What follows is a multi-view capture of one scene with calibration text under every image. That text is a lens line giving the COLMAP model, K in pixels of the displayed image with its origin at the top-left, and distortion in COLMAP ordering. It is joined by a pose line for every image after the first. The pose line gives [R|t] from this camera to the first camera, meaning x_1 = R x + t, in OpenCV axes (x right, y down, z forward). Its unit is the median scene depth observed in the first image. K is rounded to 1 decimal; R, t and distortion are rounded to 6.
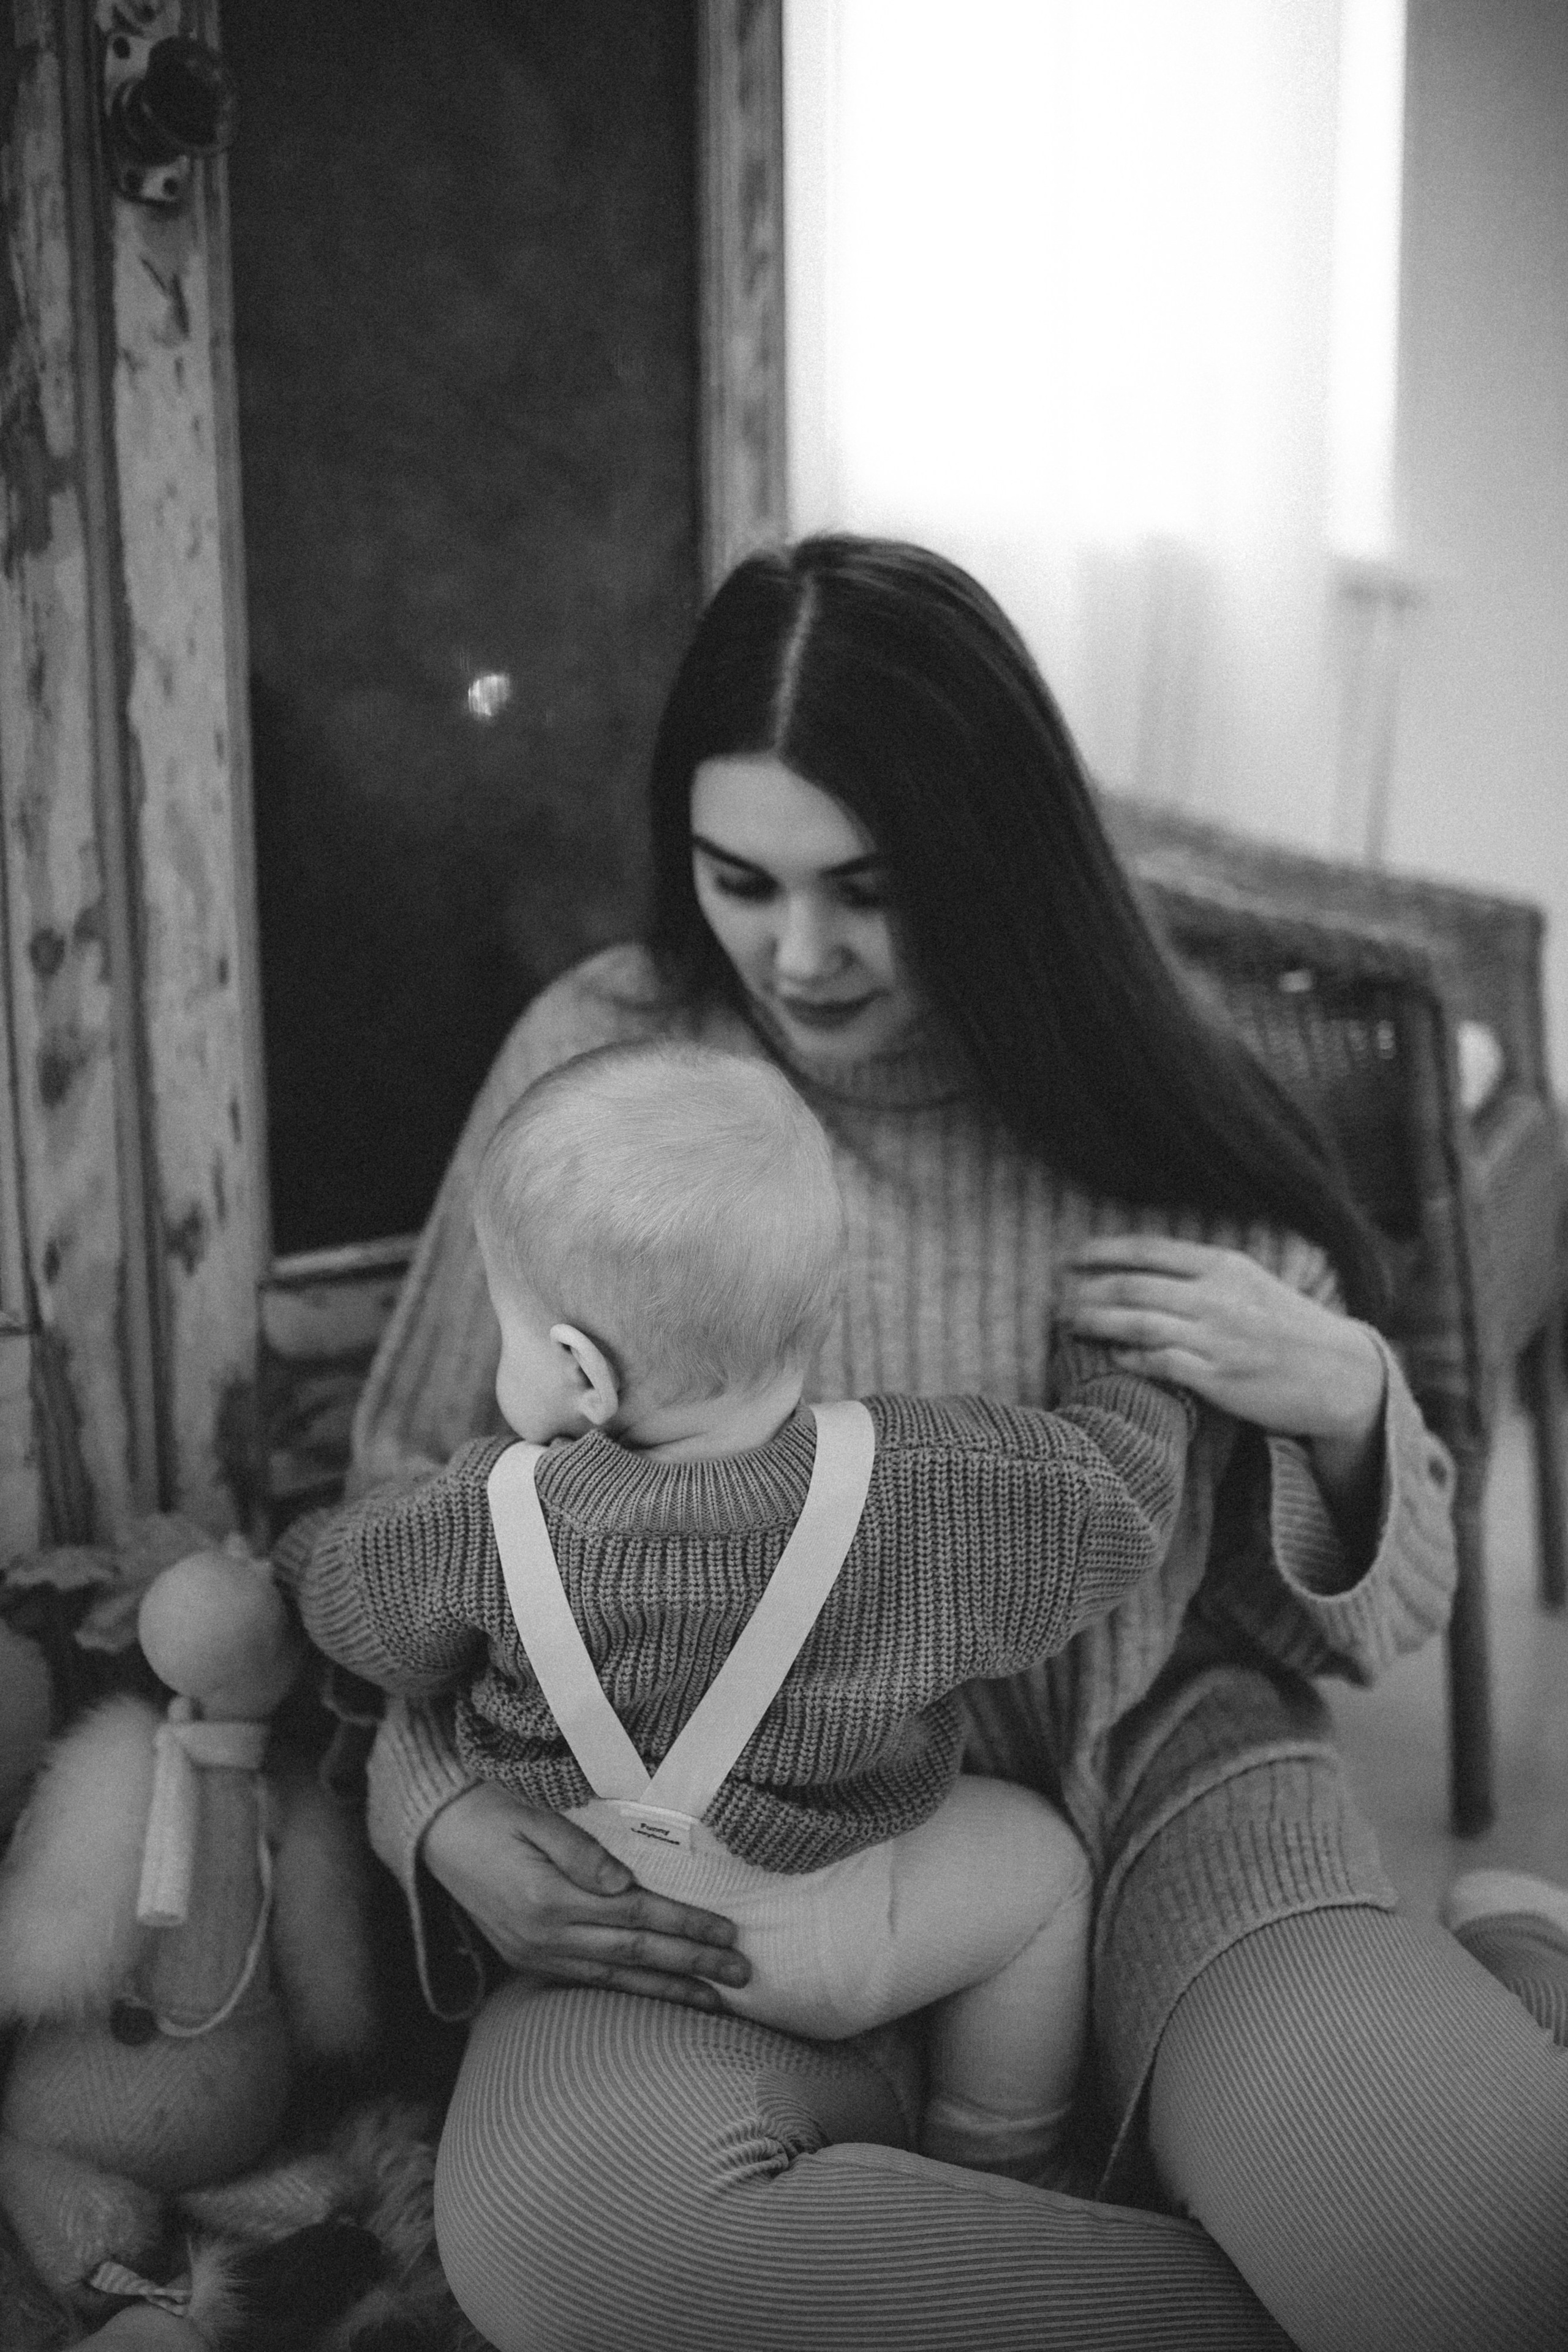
lens RADIAL K [[2219.6, 0, 746.3], [0, 2219.6, 1171.4], [0, 0, 1]] dist [-0.063317, 0.090763]
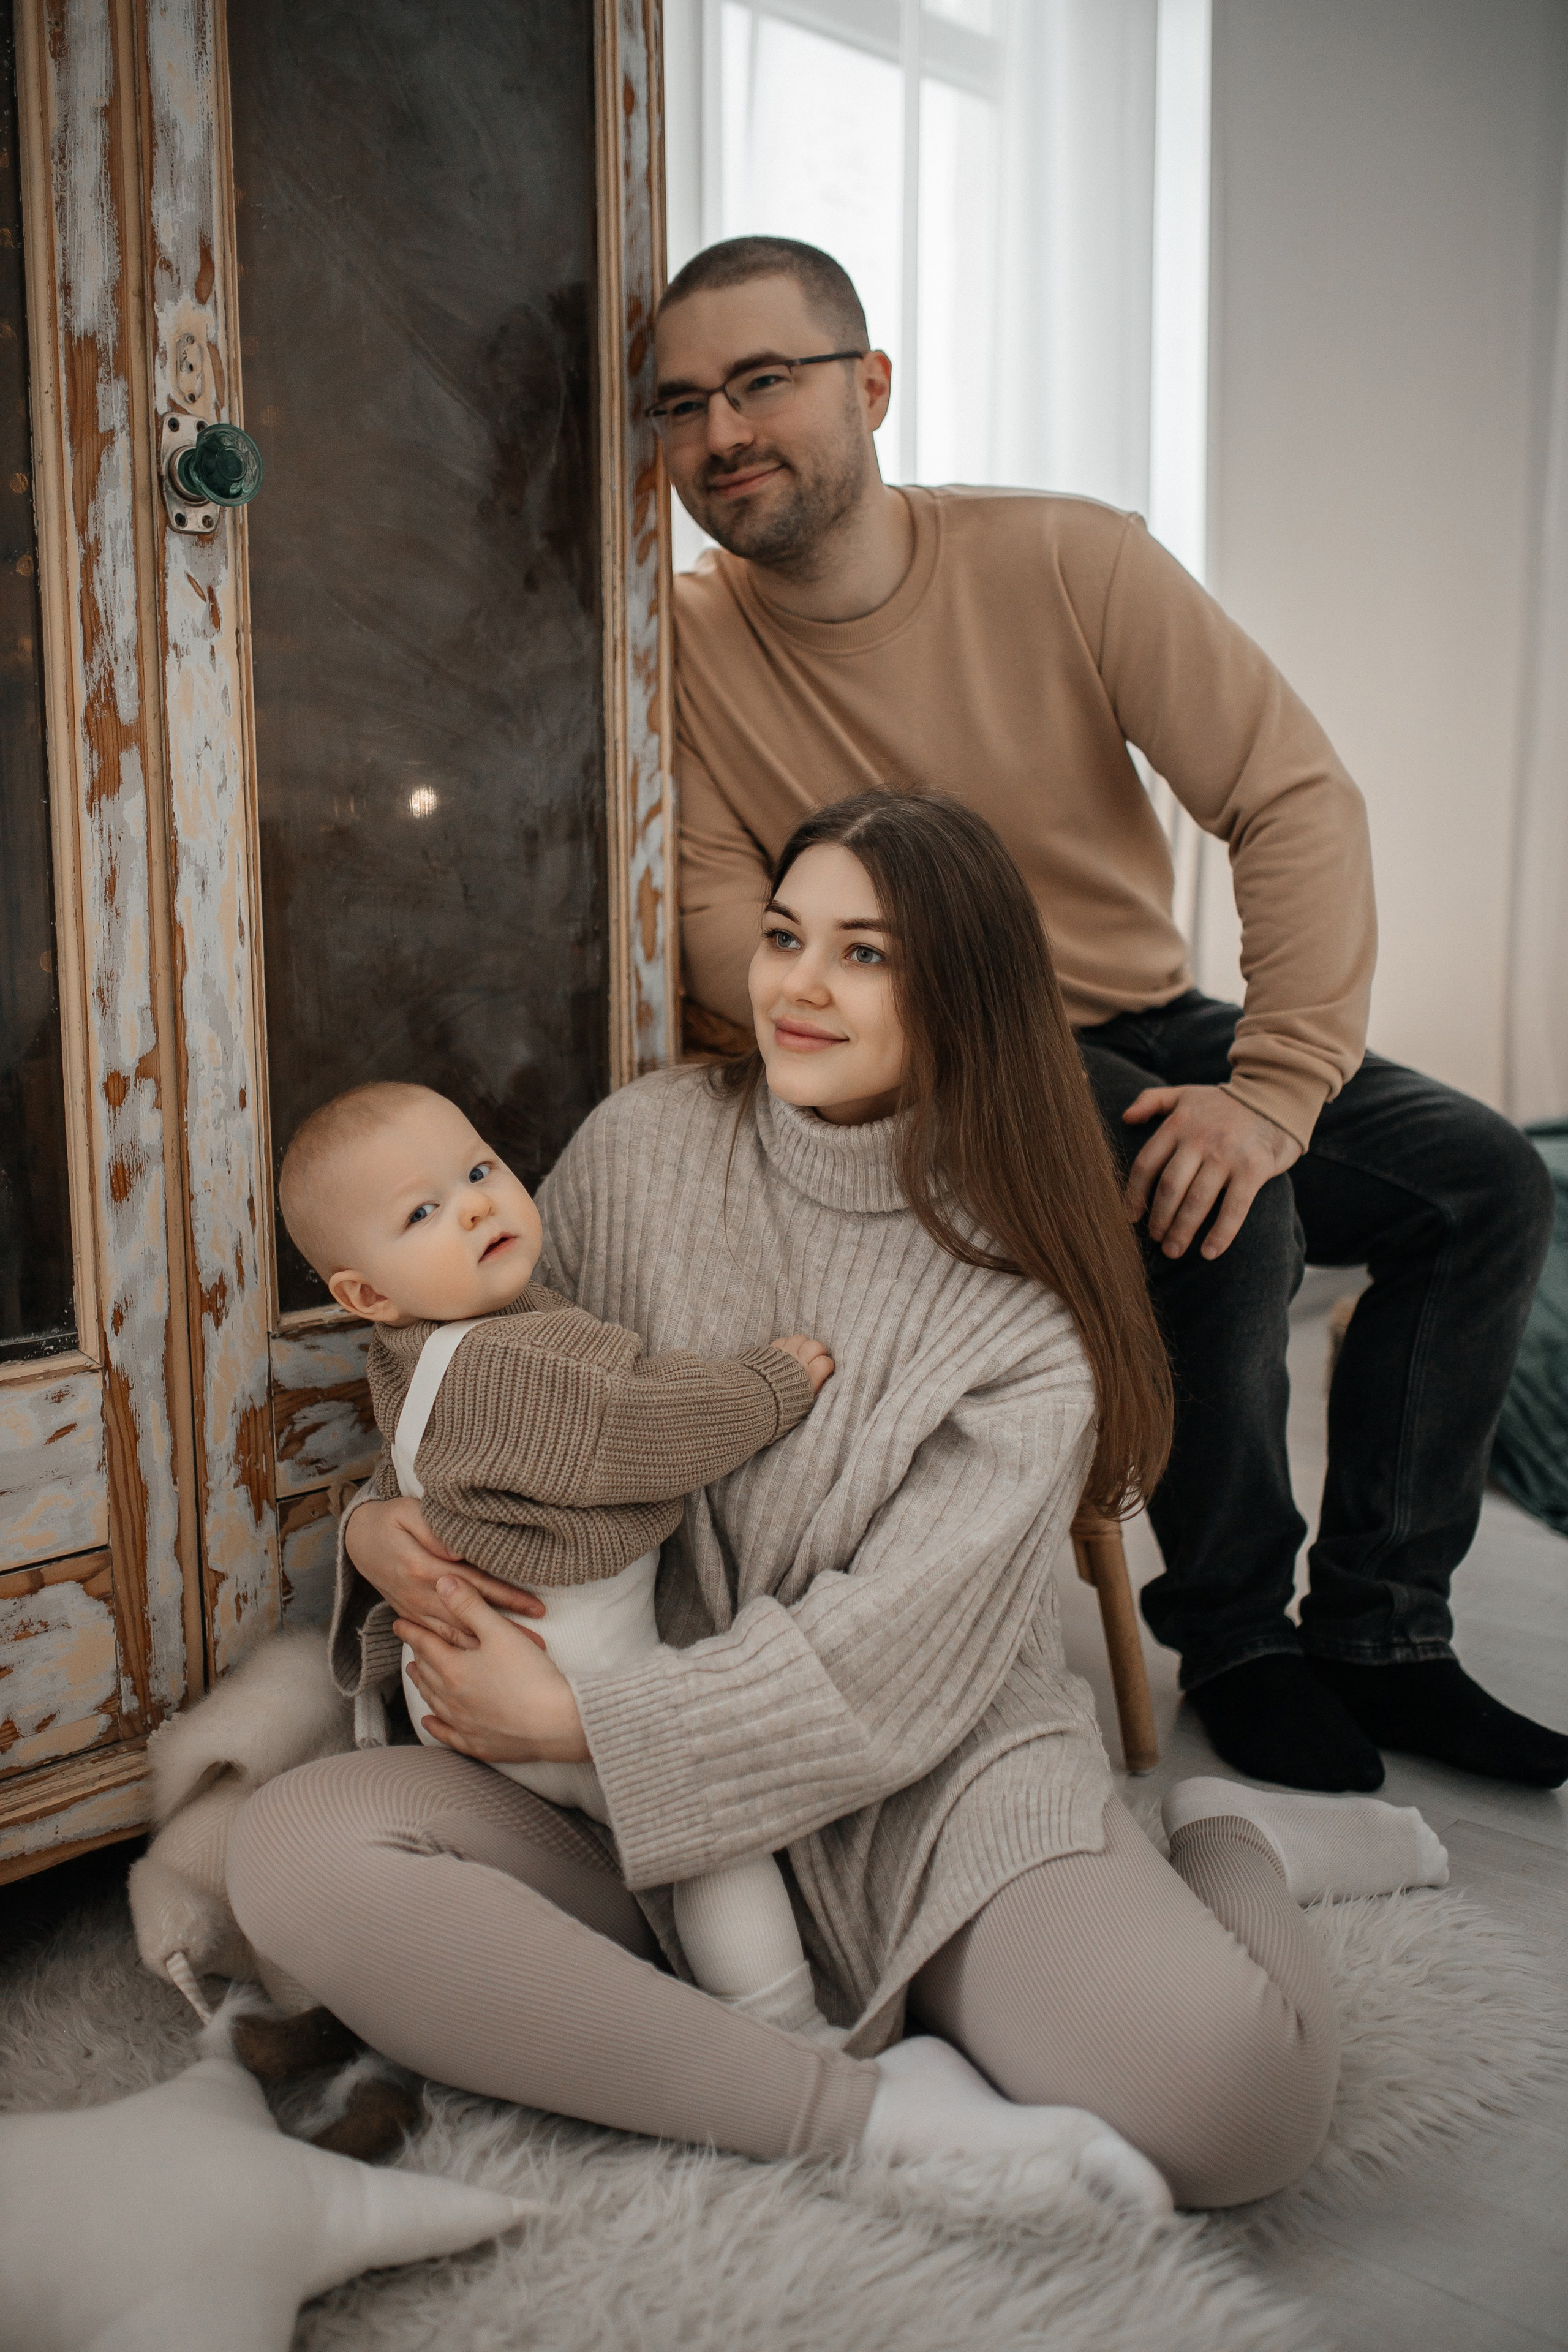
lens RADIAL K [[2242.0, 0, 775.6], [0, 2242.0, 1179.7], [0, 0, 1]] dist [-0.066327, 0.096601]
pose [[0.998839, -0.004176, 0.047984, 0.019121], [0.005038, 0.999828, -0.017866, -0.017127], [-0.047901, 0.018087, 0.998688, -0.371034]]
